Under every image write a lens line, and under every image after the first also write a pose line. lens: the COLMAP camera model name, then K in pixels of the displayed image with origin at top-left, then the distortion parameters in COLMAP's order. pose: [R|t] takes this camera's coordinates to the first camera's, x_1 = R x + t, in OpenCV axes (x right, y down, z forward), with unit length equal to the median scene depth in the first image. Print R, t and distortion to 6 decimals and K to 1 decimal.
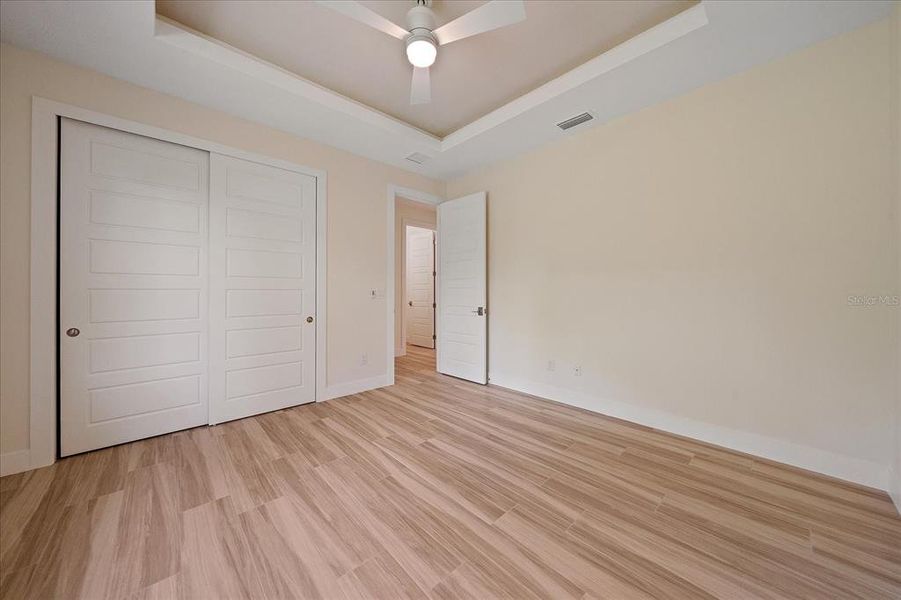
lens RADIAL K [[312.6, 0, 447.3], [0, 312.6, 295.7], [0, 0, 1]] dist [-0.006921, -0.000431]
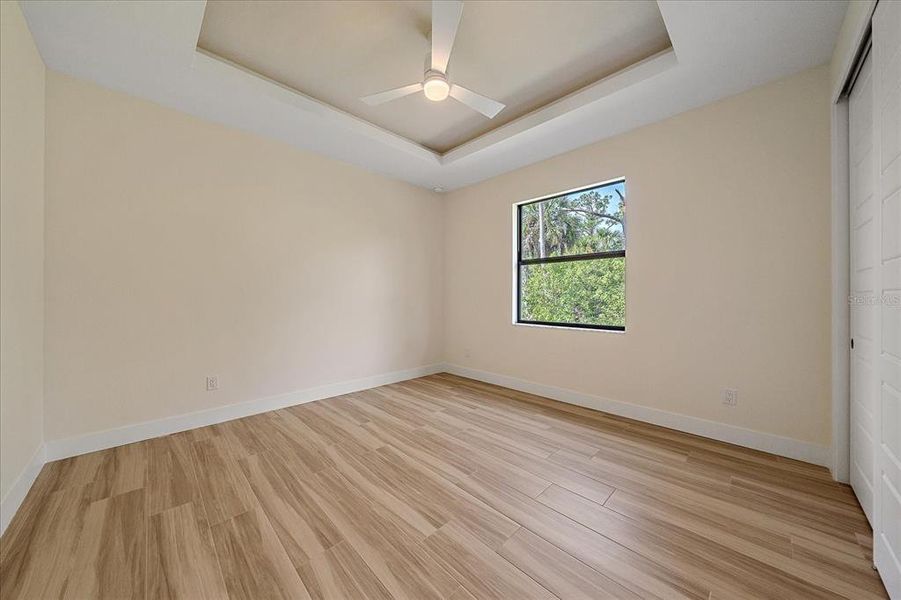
lens RADIAL K [[352.3, 0, 447.7], [0, 352.3, 294.8], [0, 0, 1]] dist [-0.002506, 0.000234]
pose [[-0.999589, 0.000014, -0.028672, -0.088628], [-0.000227, 0.999965, 0.008372, -0.027657], [0.028671, 0.008375, -0.999554, 2.281421]]
